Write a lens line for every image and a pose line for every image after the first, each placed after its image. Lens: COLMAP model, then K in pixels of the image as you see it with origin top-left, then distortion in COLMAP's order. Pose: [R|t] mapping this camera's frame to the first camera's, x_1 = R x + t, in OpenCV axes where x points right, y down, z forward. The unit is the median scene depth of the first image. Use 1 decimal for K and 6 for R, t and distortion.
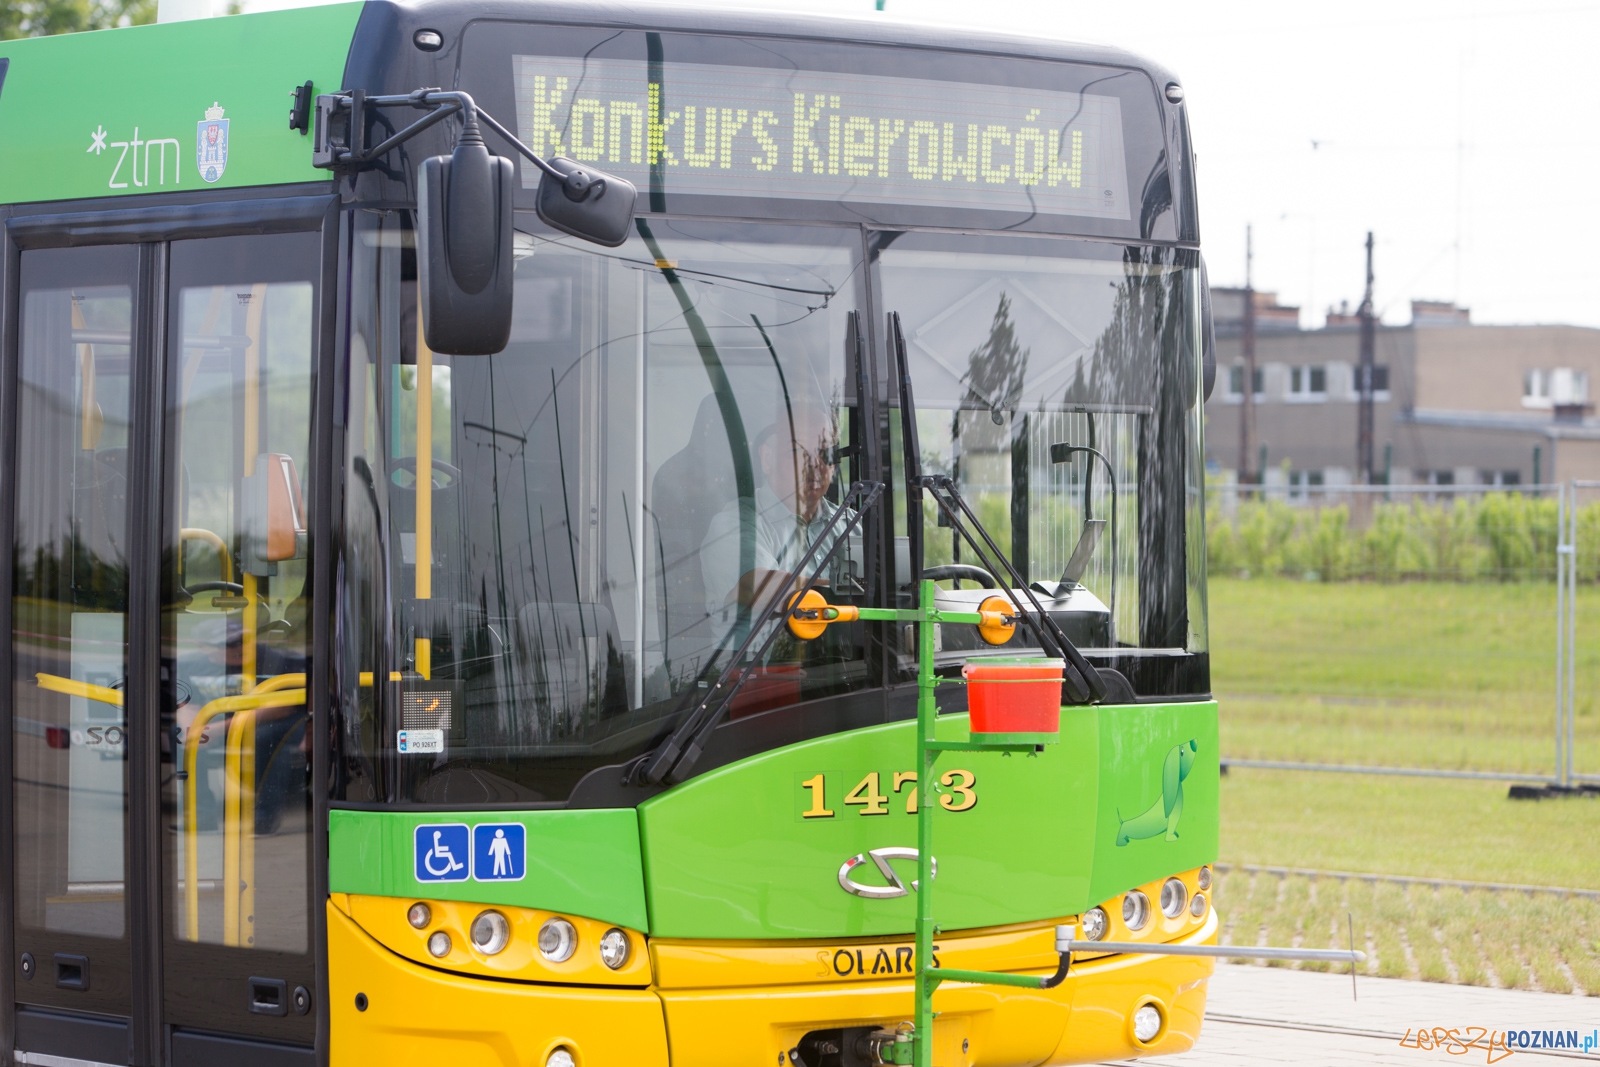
lens RADIAL K [[6051.1, 0, 800.0], [0, 6051.1, 533.5], [0, 0, 1]] dist [0.112724, -3.230496]
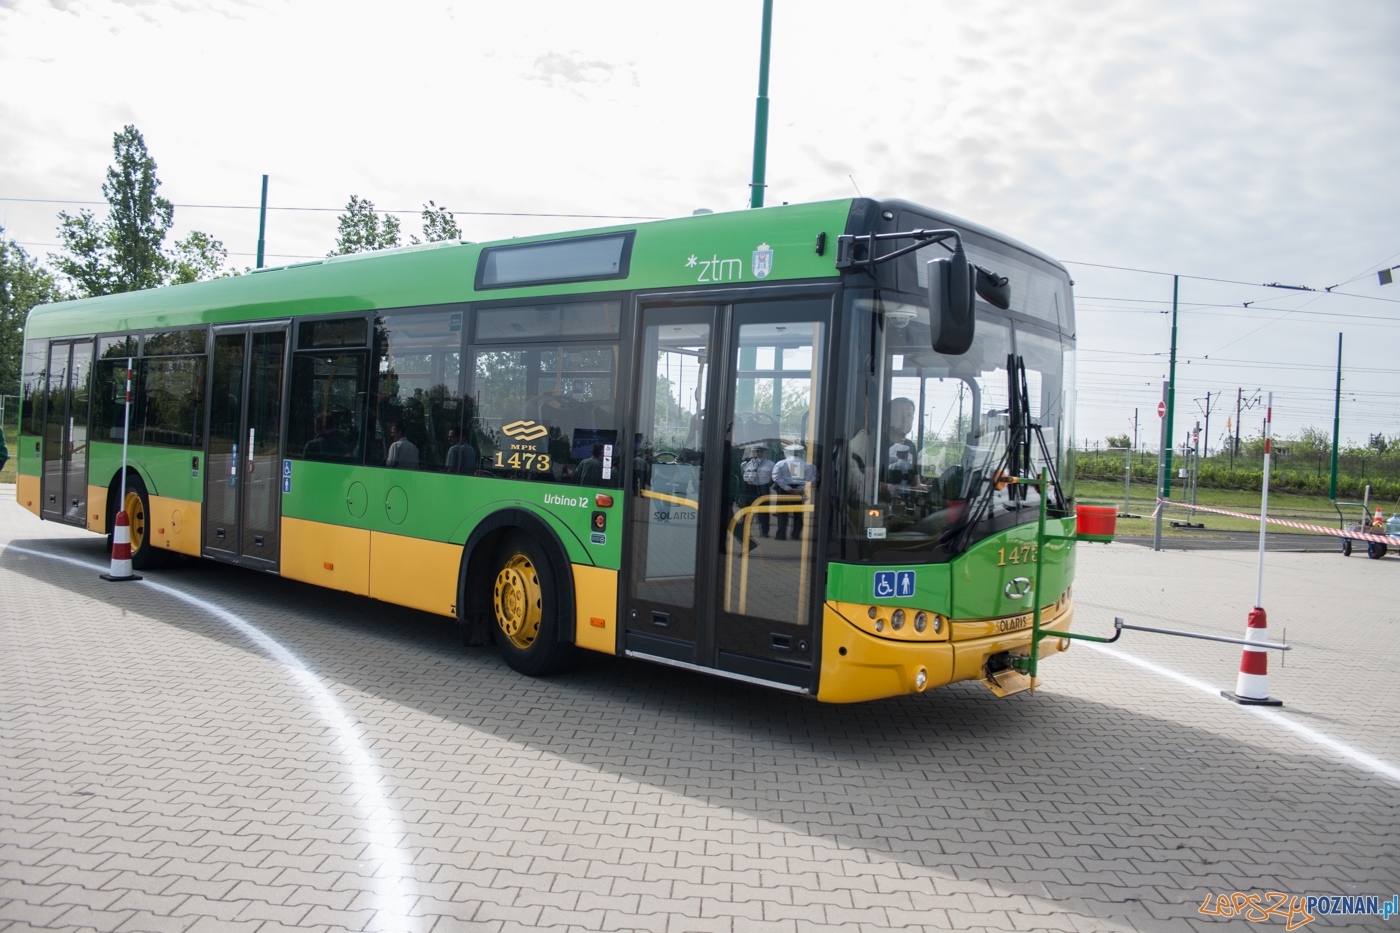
lens RADIAL K [[1216.2, 0, 700.0], [0, 1216.2, 466.5], [0, 0, 1]] dist [-0.148677, 0.002996]
pose [[0.983827, 0.039401, 0.174735, -0.194685], [-0.042717, 0.998971, 0.015256, 0.006058], [-0.173955, -0.022473, 0.984497, 0.557136]]
